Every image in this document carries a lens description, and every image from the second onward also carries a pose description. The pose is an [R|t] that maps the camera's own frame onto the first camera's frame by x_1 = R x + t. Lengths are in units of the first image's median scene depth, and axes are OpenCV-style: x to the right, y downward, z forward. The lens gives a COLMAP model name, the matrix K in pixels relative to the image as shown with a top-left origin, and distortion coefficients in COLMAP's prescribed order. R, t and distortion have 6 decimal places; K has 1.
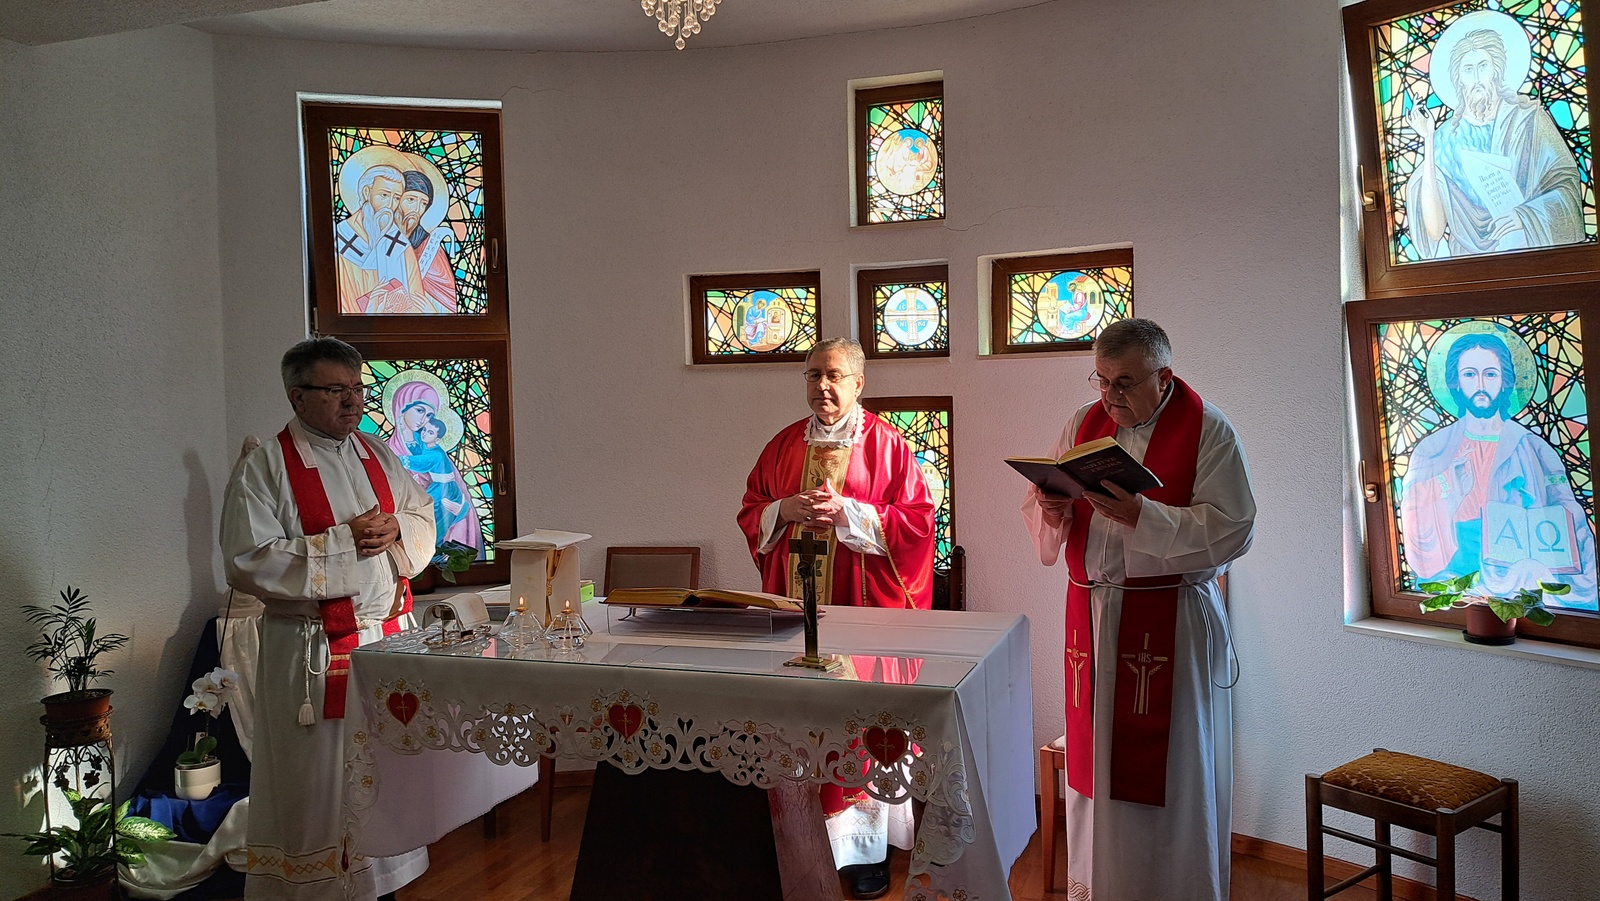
lens RADIAL K [[1153.0, 0, 850.4], [0, 1153.0, 445.8], [0, 0, 1]] dist [0.160653, -0.170000]
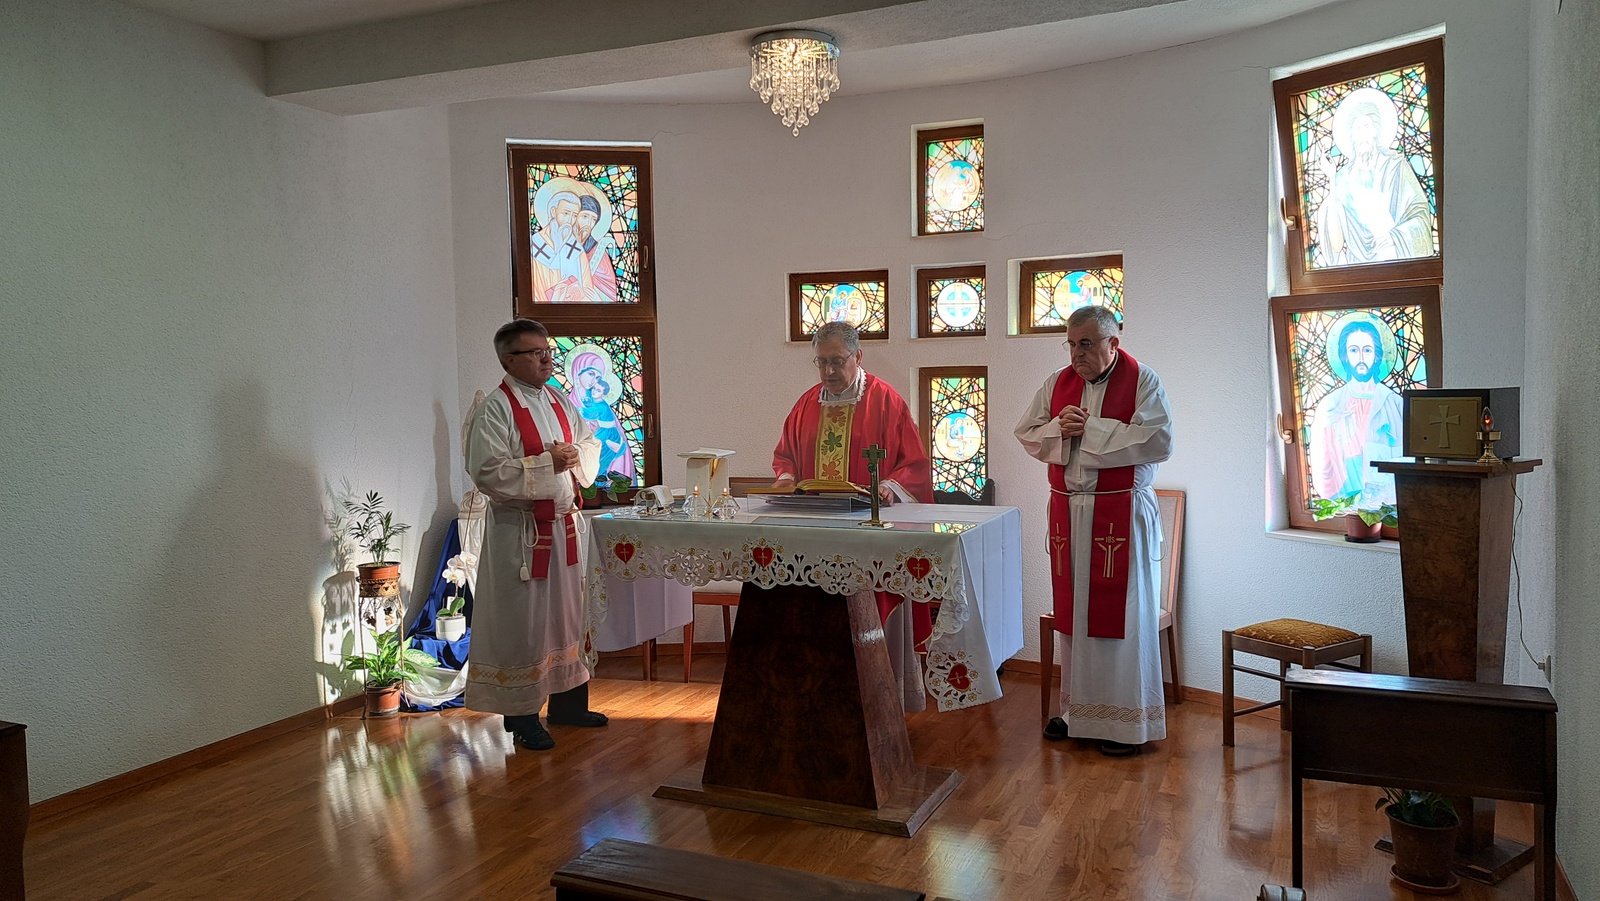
lens RADIAL K [[1153.0, 0, 850.4], [0, 1153.0, 445.8], [0, 0, 1]] dist [0.160653, -0.170000]
pose [[0.997890, 0.011512, -0.063903, 0.017471], [-0.010273, 0.999754, 0.019681, 0.023376], [0.064114, -0.018983, 0.997762, -0.322568]]
